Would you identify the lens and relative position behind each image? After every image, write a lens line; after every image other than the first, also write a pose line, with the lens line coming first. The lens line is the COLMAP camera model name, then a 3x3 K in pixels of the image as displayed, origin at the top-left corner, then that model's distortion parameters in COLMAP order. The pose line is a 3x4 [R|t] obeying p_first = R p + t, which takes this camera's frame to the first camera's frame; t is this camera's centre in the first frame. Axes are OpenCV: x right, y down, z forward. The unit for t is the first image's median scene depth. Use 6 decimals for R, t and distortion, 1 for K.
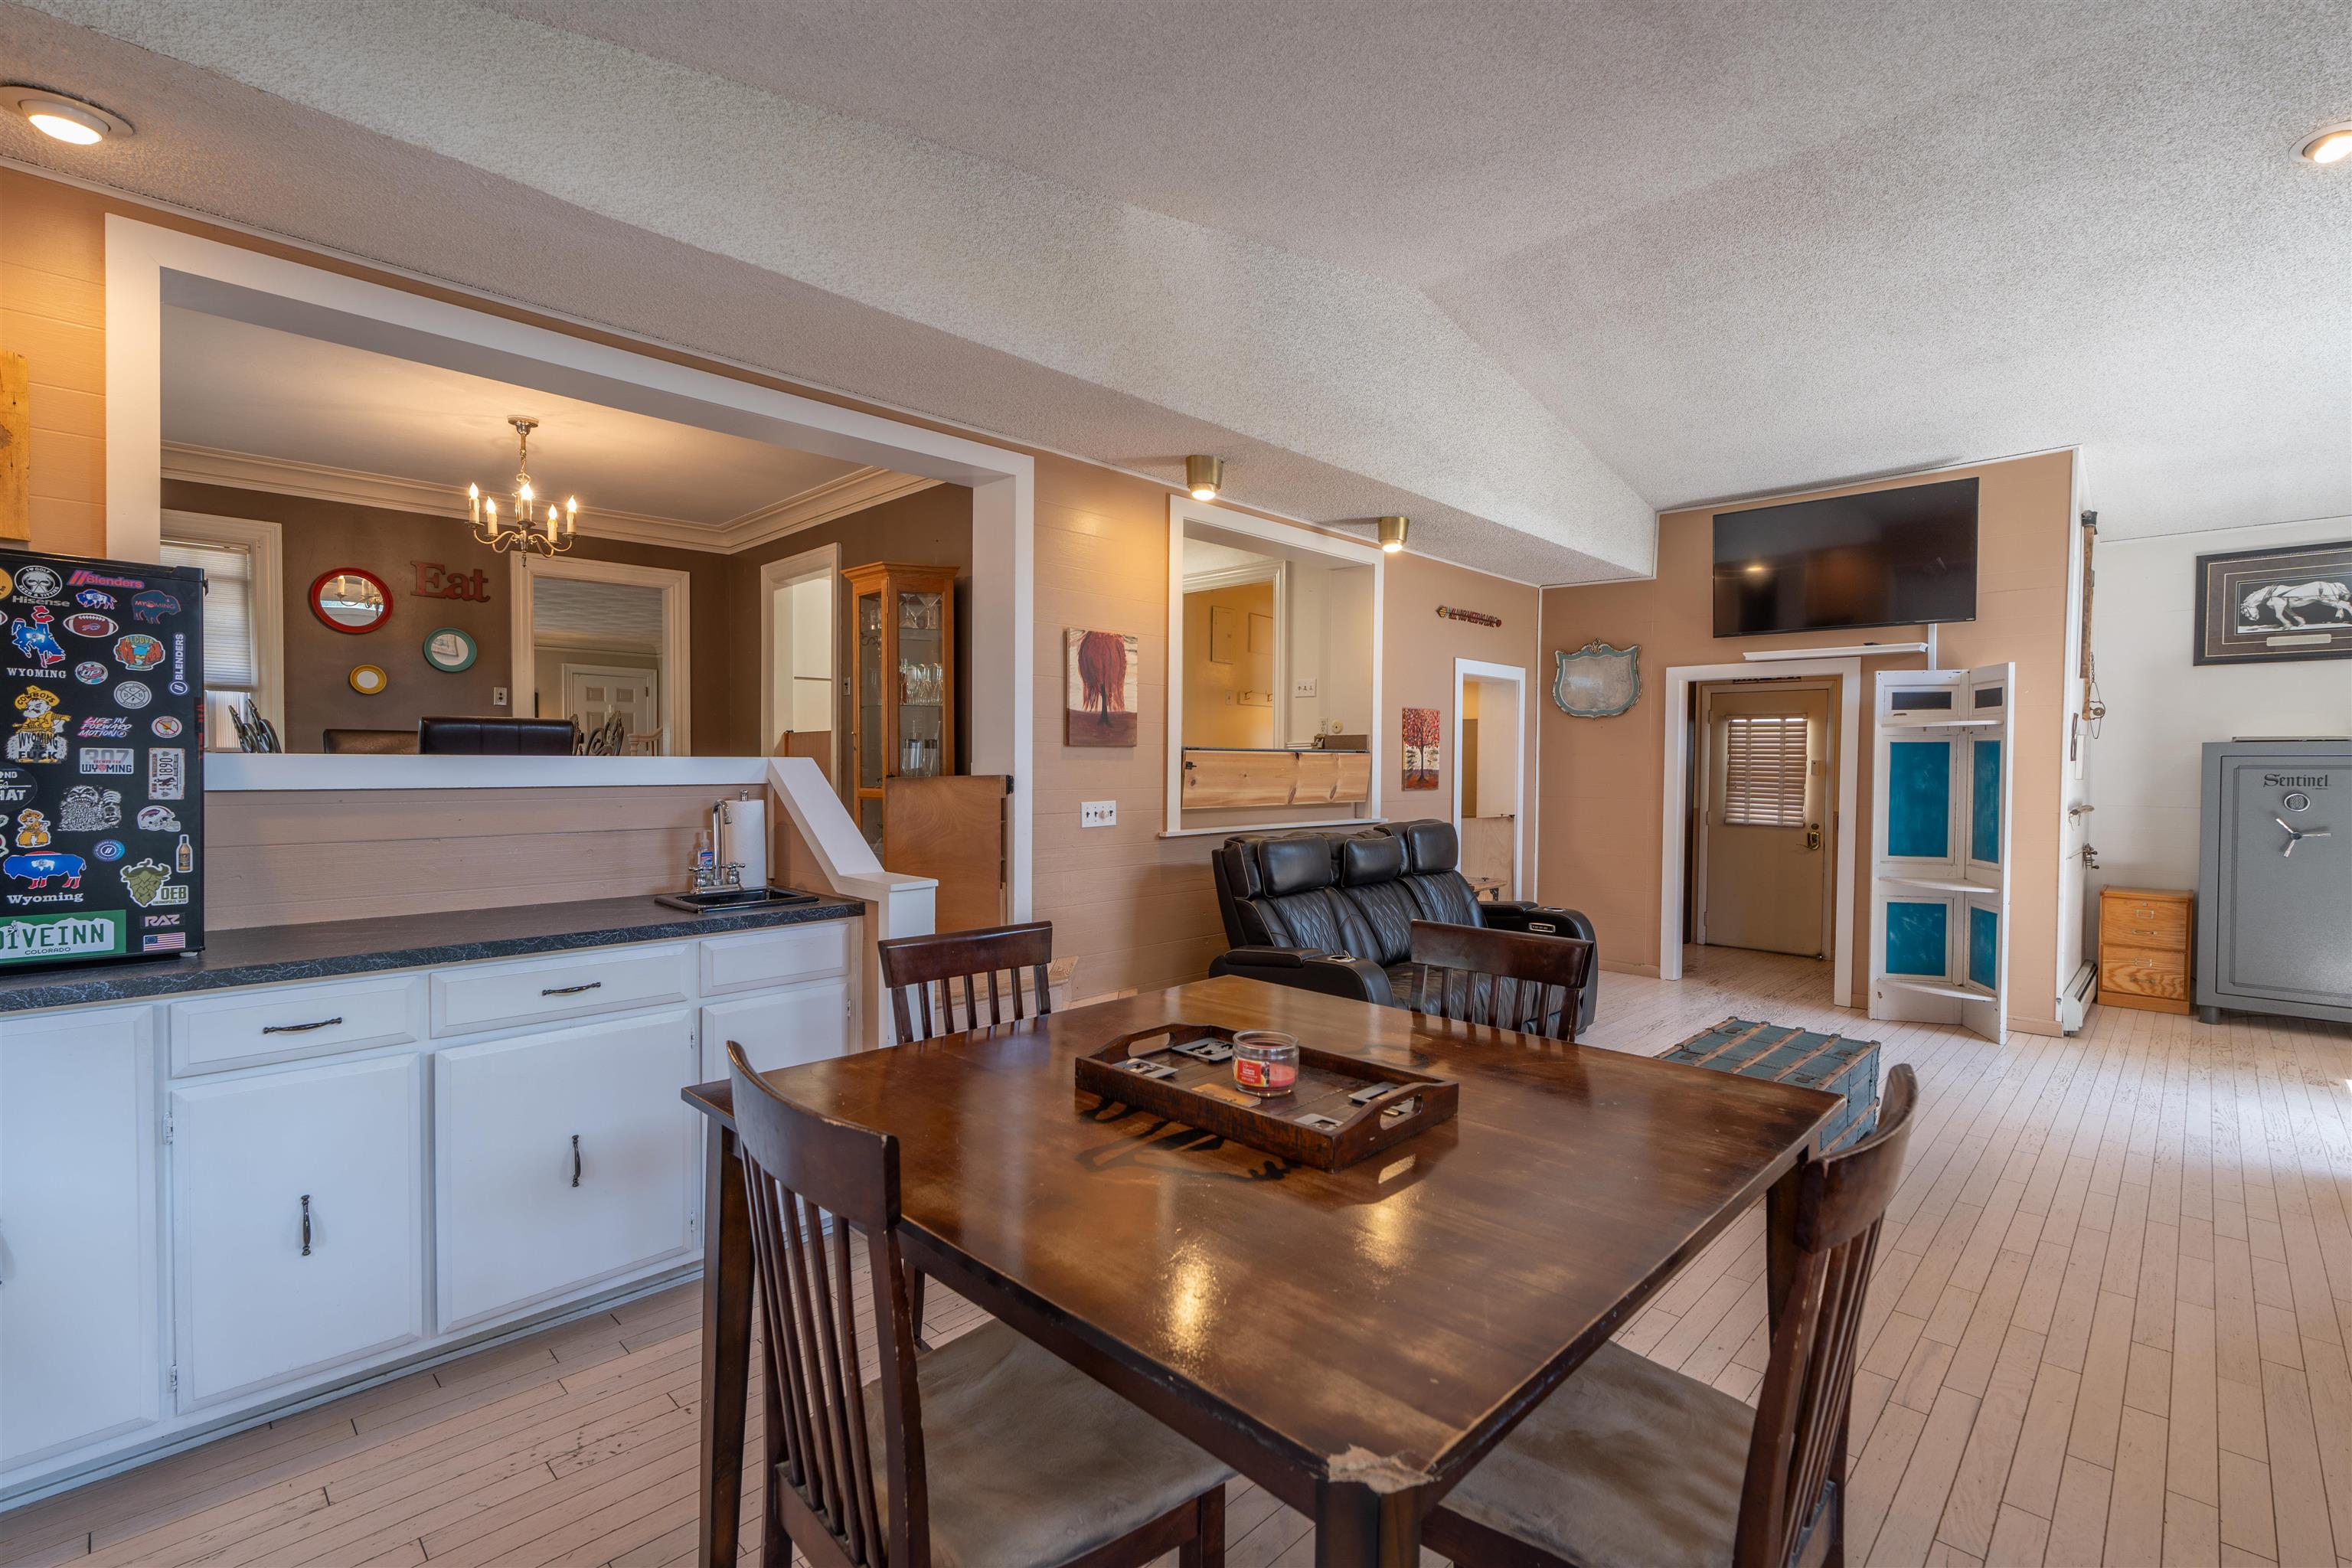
lens RADIAL K [[1042.0, 0, 1176.0], [0, 1042.0, 784.0], [0, 0, 1]] dist [0.003163, 0.000077]
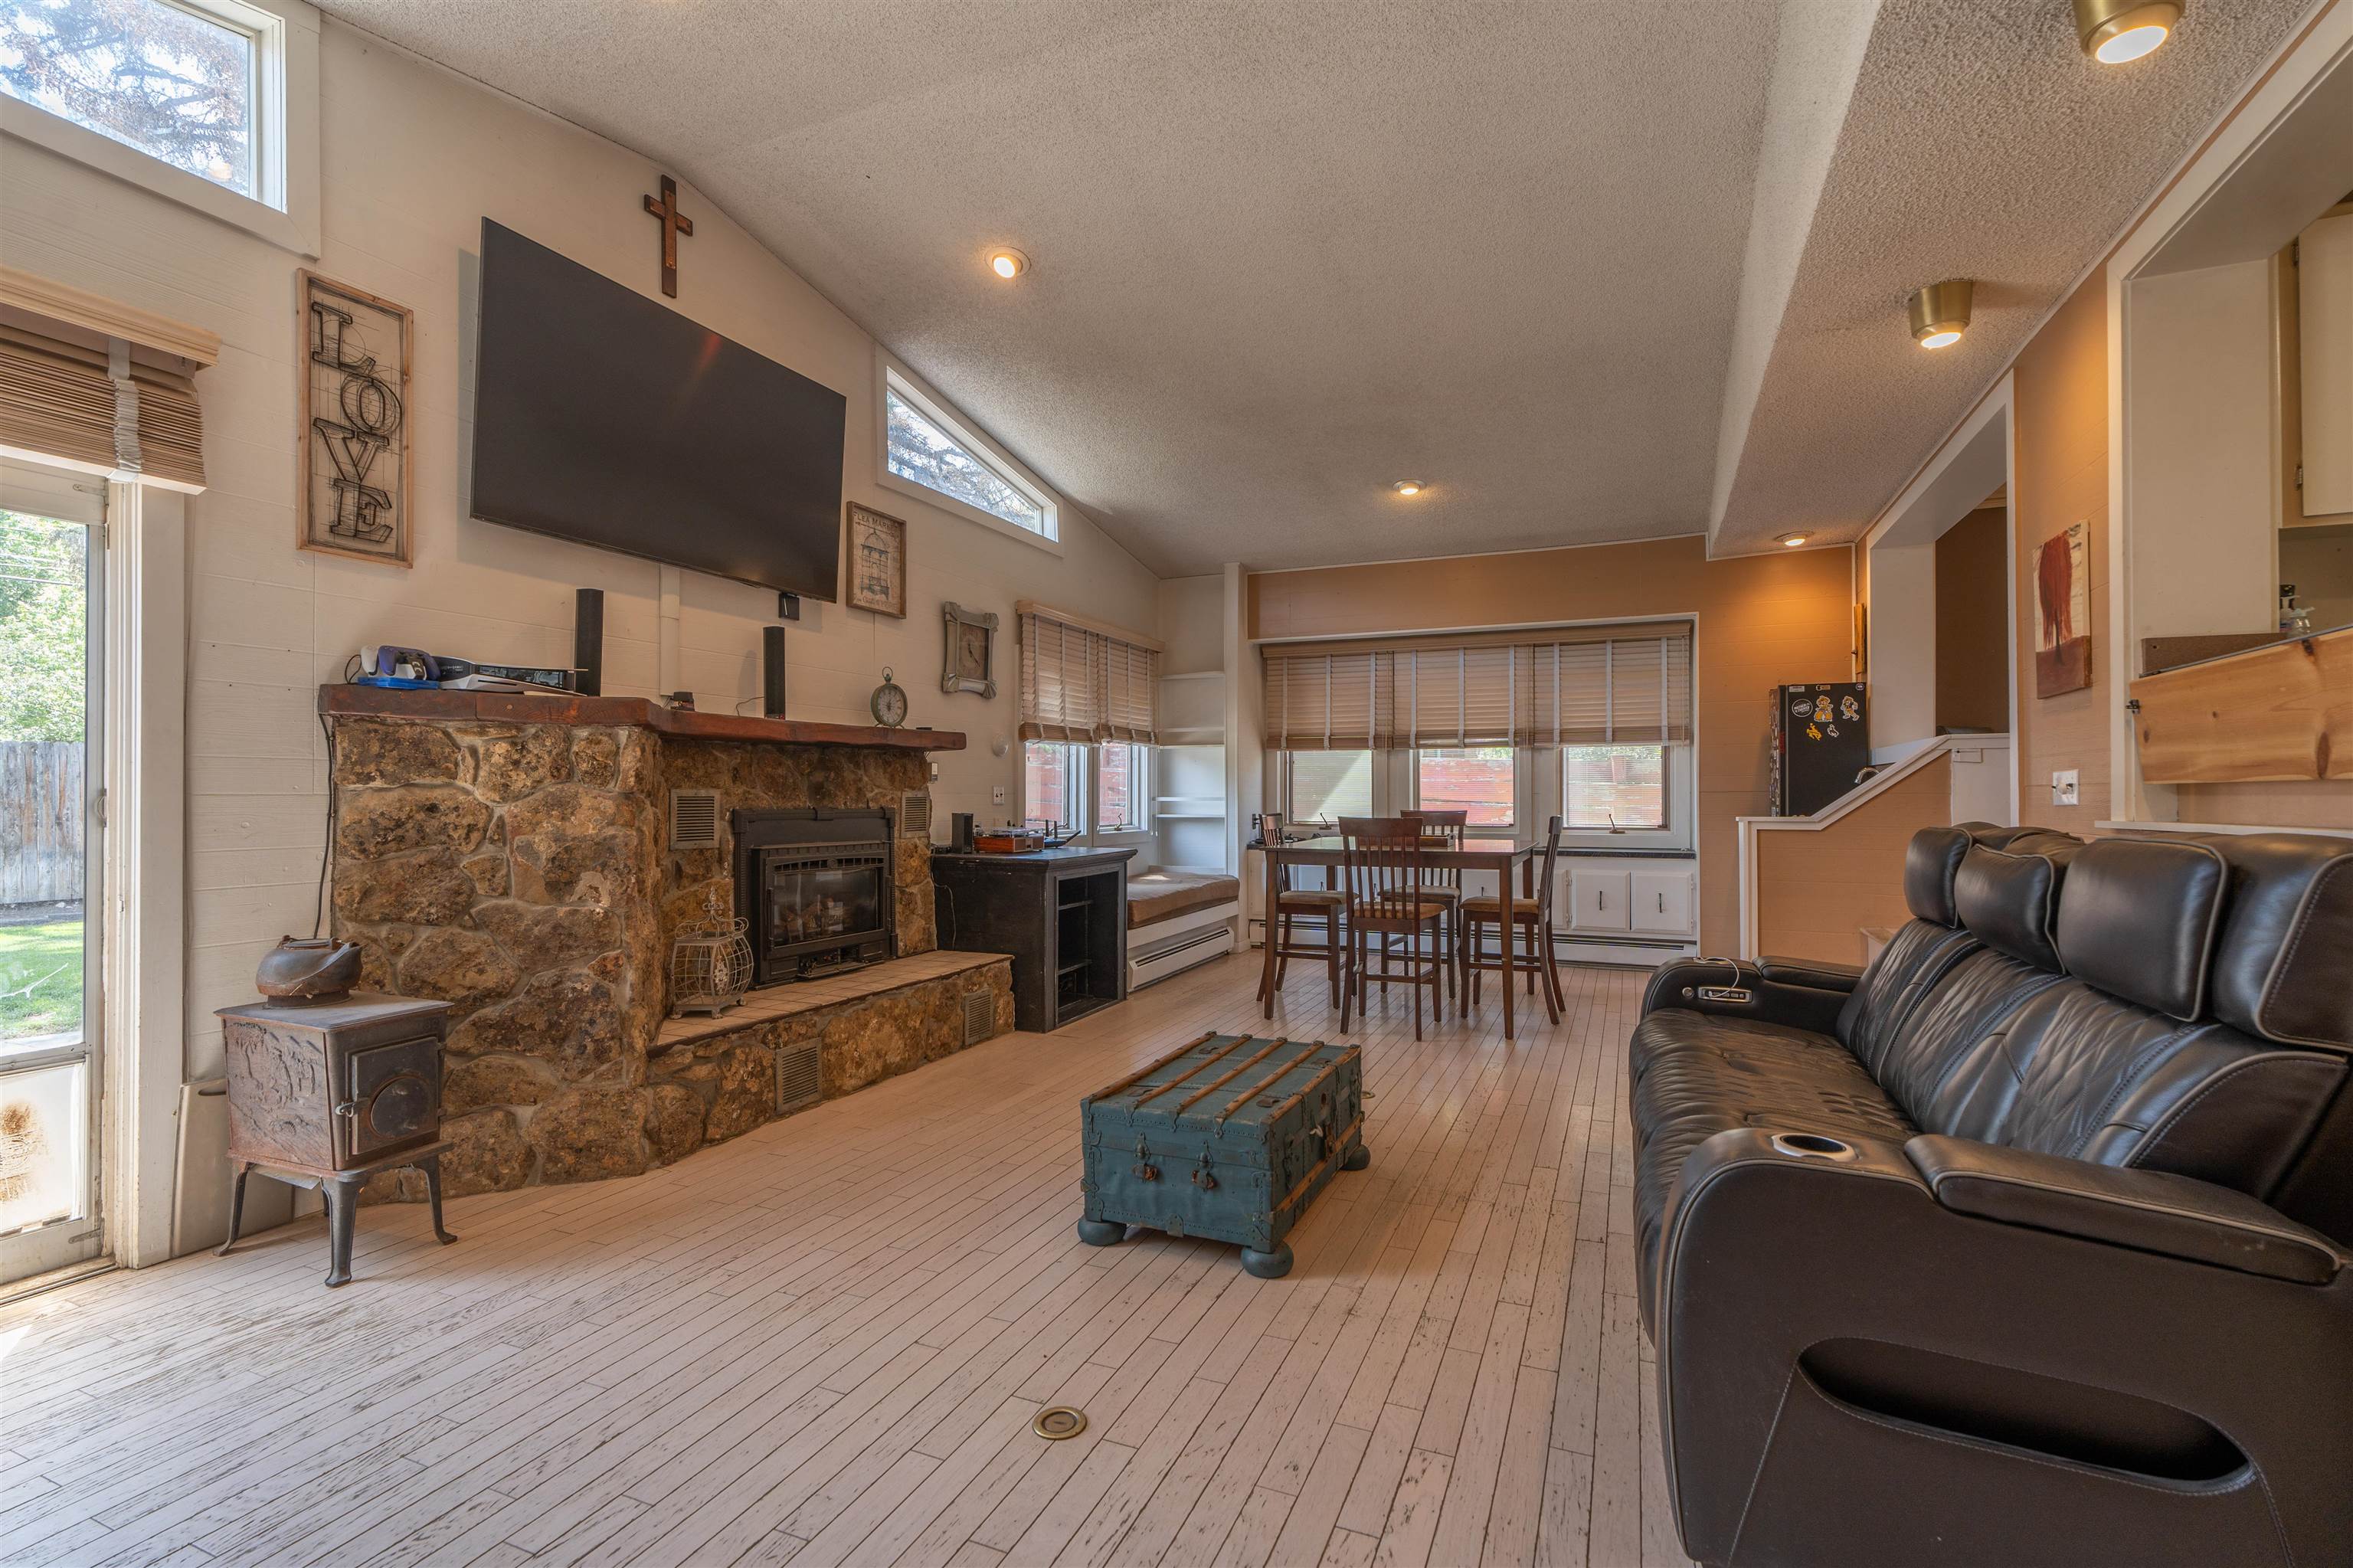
lens RADIAL K [[1067.7, 0, 1176.5], [0, 1067.7, 784.0], [0, 0, 1]] dist [0.000897, 0.000019]
pose [[-0.932446, -0.009003, -0.361196, 0.695460], [-0.012091, 0.999907, 0.006289, 0.026043], [0.361106, 0.010231, -0.932469, 1.337569]]
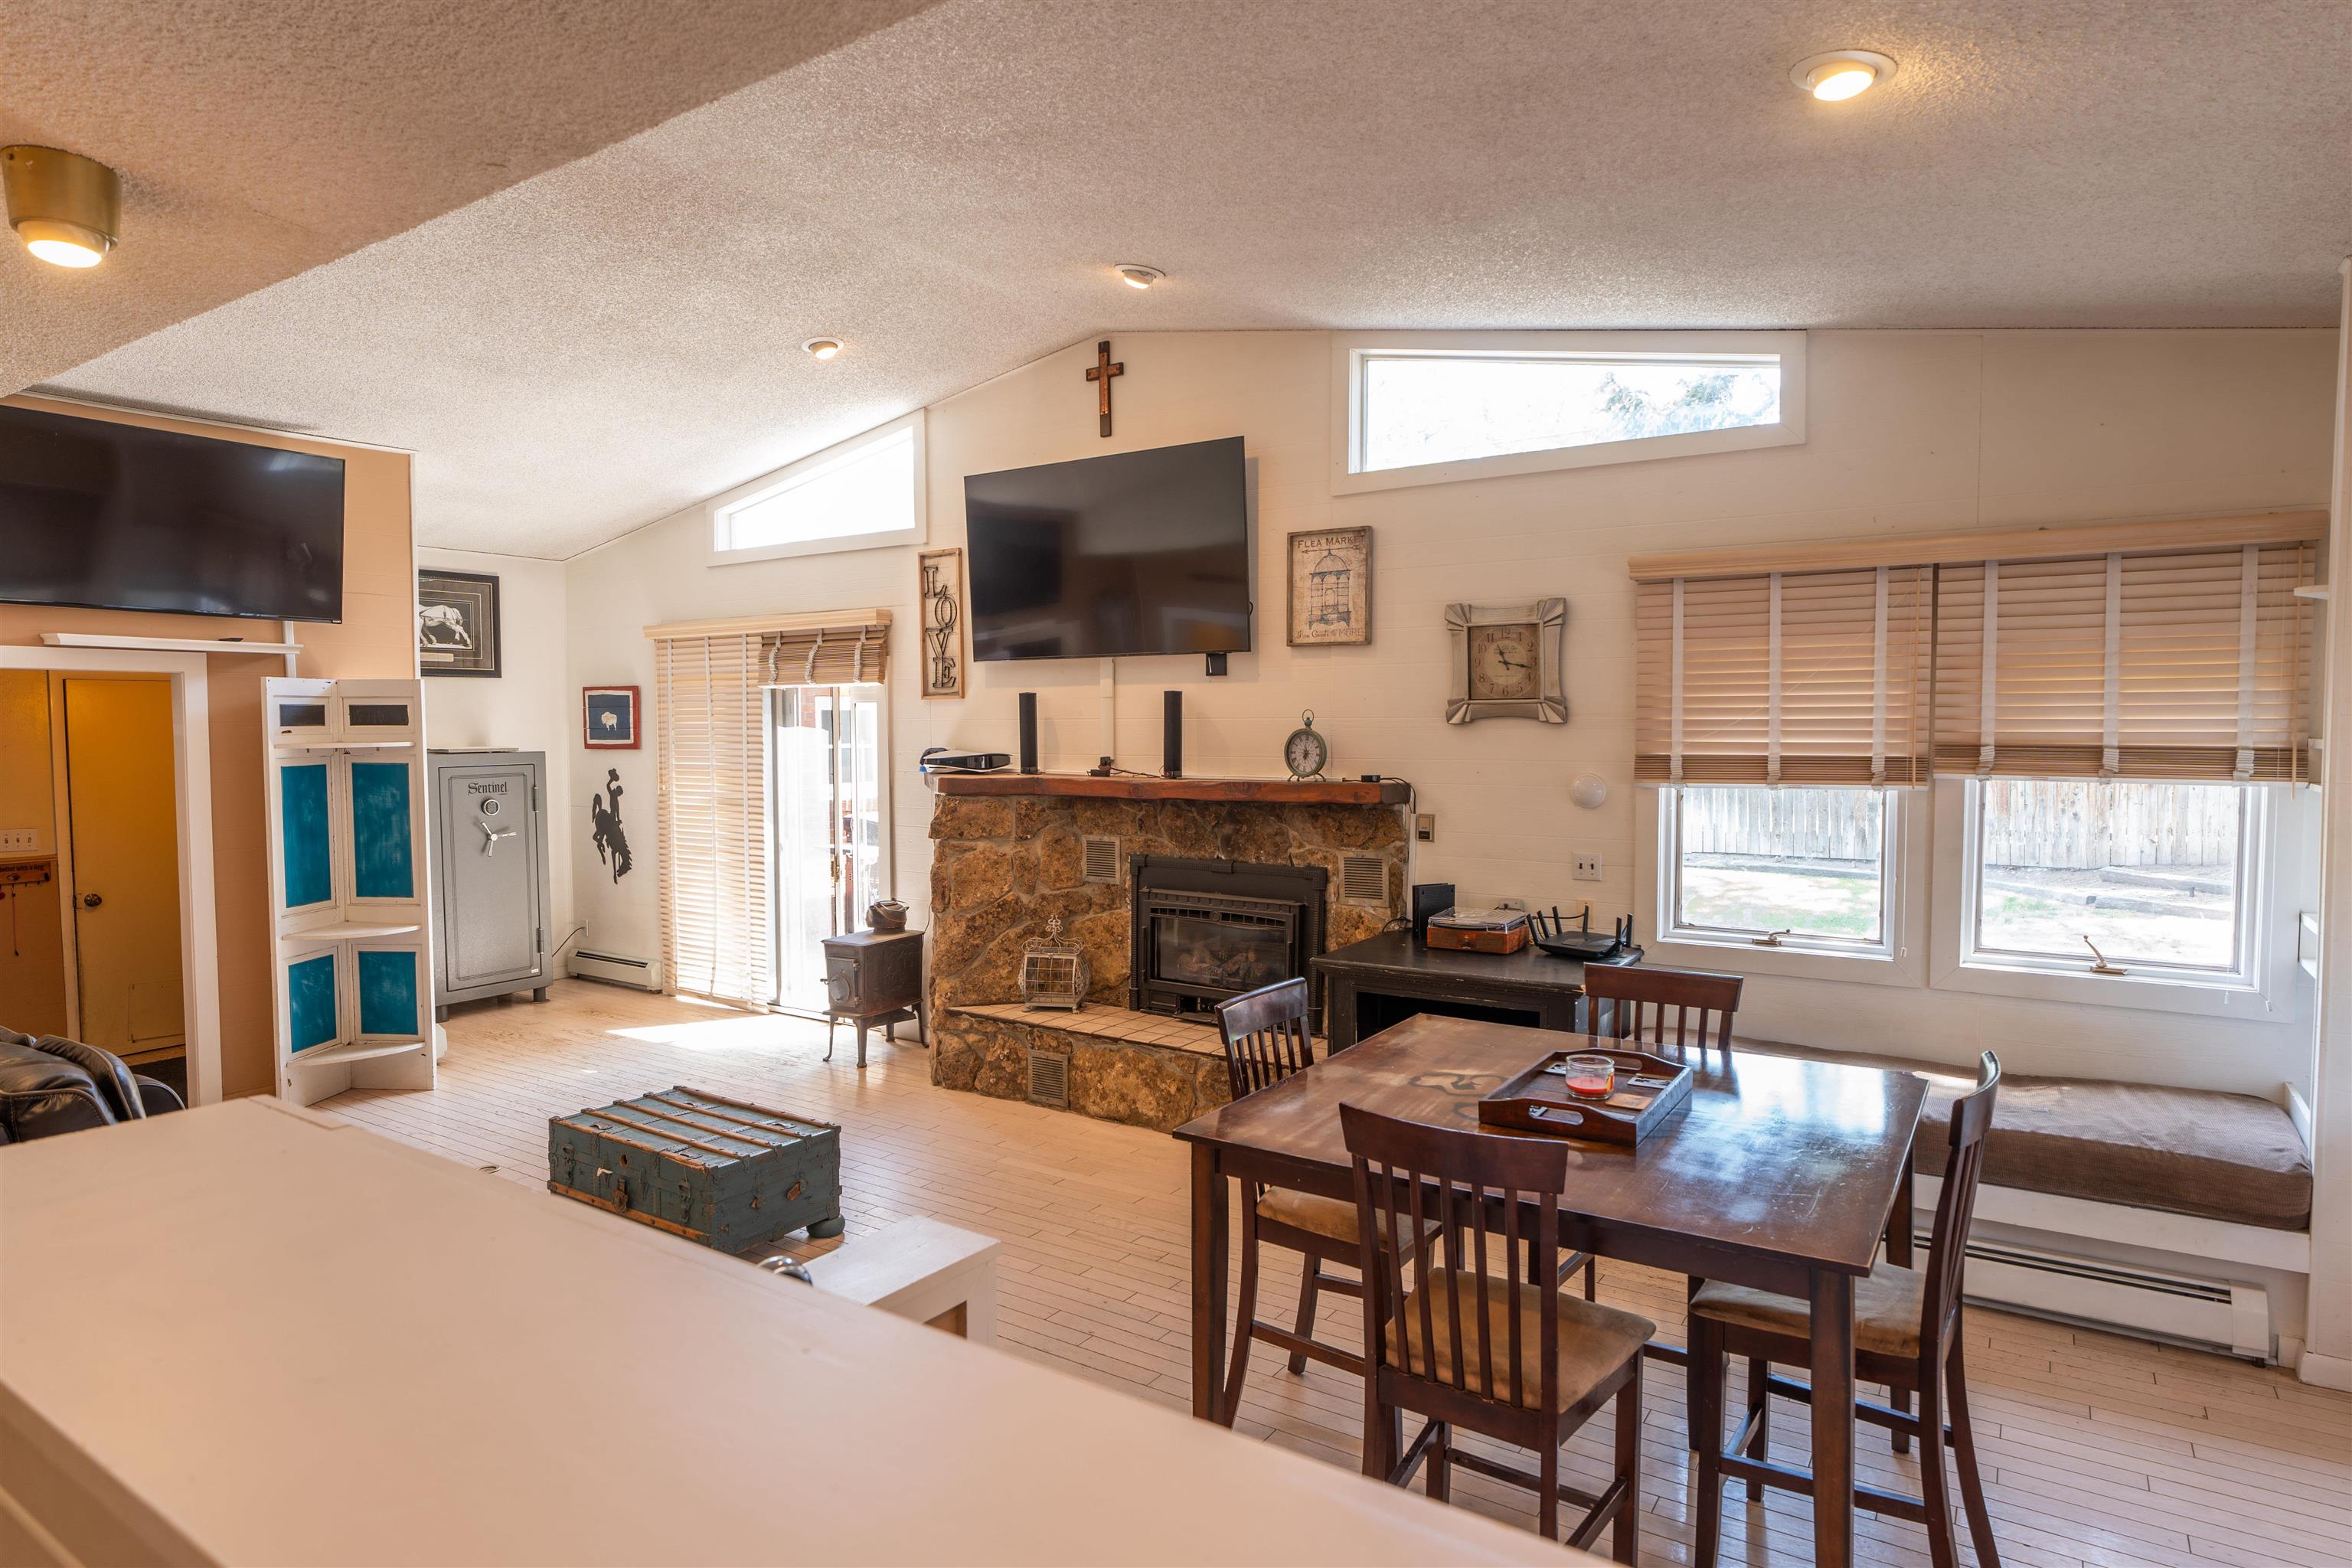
lens RADIAL K [[1309.0, 0, 1176.0], [0, 1309.0, 784.0], [0, 0, 1]] dist [-0.028083, 0.000368]
pose [[-0.190909, -0.054325, 0.980103, -0.491160], [0.023666, 0.997922, 0.059922, -0.082561], [-0.981322, 0.034635, -0.189227, 0.605460]]
